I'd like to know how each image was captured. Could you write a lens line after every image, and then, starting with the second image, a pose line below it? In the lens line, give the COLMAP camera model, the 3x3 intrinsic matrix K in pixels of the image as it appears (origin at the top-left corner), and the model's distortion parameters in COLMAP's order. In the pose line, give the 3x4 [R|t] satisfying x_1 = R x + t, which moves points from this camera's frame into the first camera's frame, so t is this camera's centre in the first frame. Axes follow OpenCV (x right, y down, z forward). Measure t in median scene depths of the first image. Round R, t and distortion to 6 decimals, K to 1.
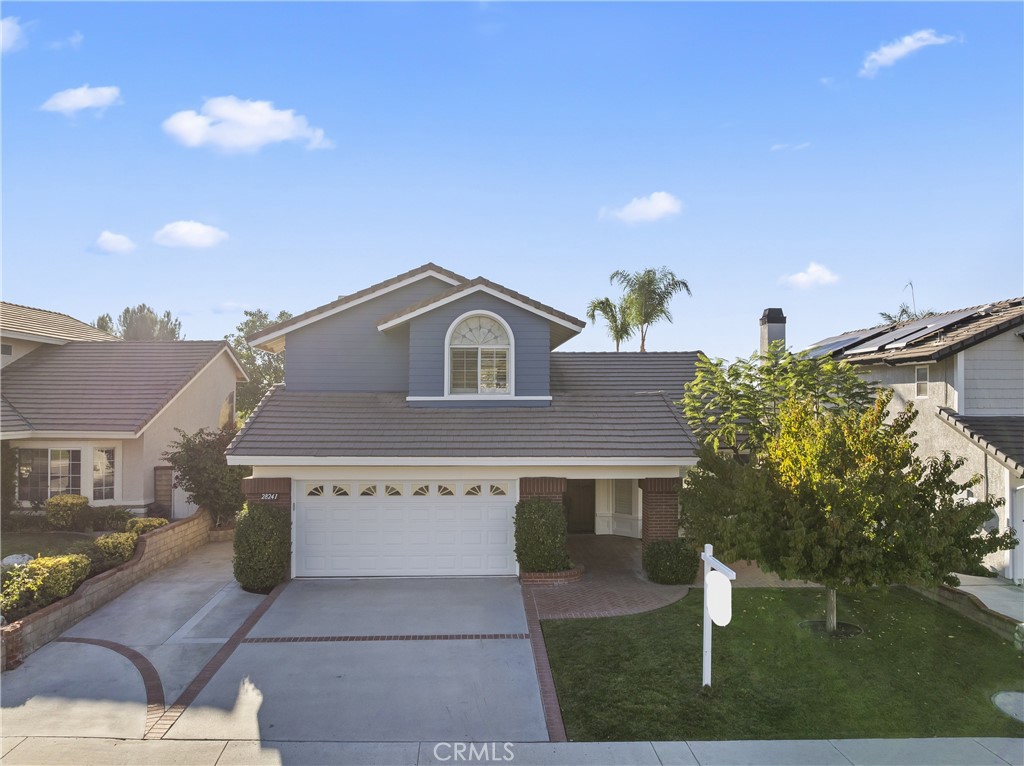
lens RADIAL K [[739.4, 0, 512.0], [0, 739.4, 383.0], [0, 0, 1]] dist [-0.041845, -0.004706]
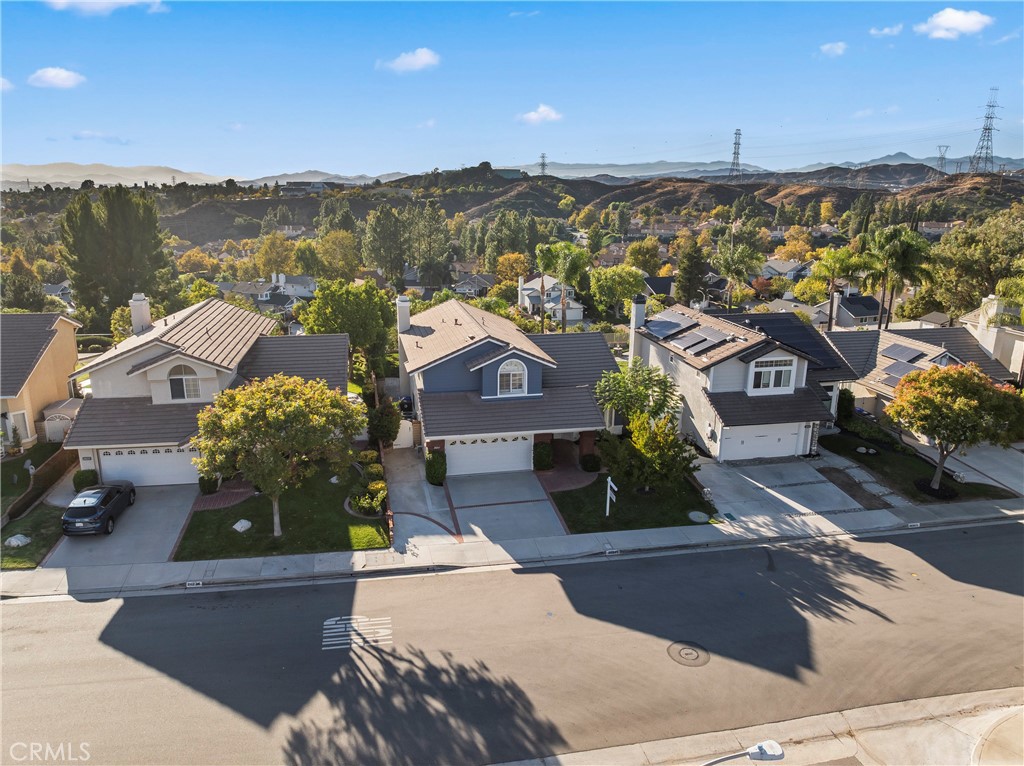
lens RADIAL K [[717.8, 0, 514.7], [0, 717.8, 381.1], [0, 0, 1]] dist [-0.037647, 0.000232]
pose [[0.985418, -0.035153, 0.166482, -0.464701], [-0.015069, 0.956553, 0.291170, -0.770055], [-0.169484, -0.289432, 0.942074, -1.262821]]
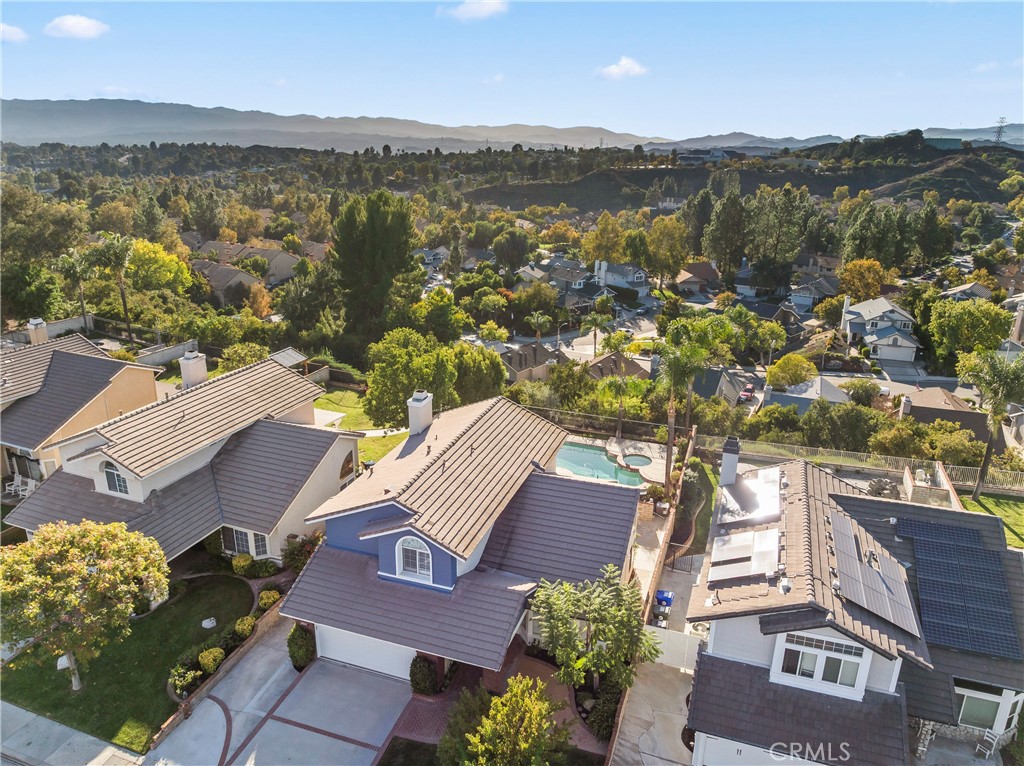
lens RADIAL K [[717.8, 0, 514.7], [0, 717.8, 381.1], [0, 0, 1]] dist [-0.037647, 0.000232]
pose [[0.927400, 0.127277, -0.351753, 0.806801], [0.000605, 0.939824, 0.341659, -1.135761], [0.374071, -0.317068, 0.871515, -0.276451]]
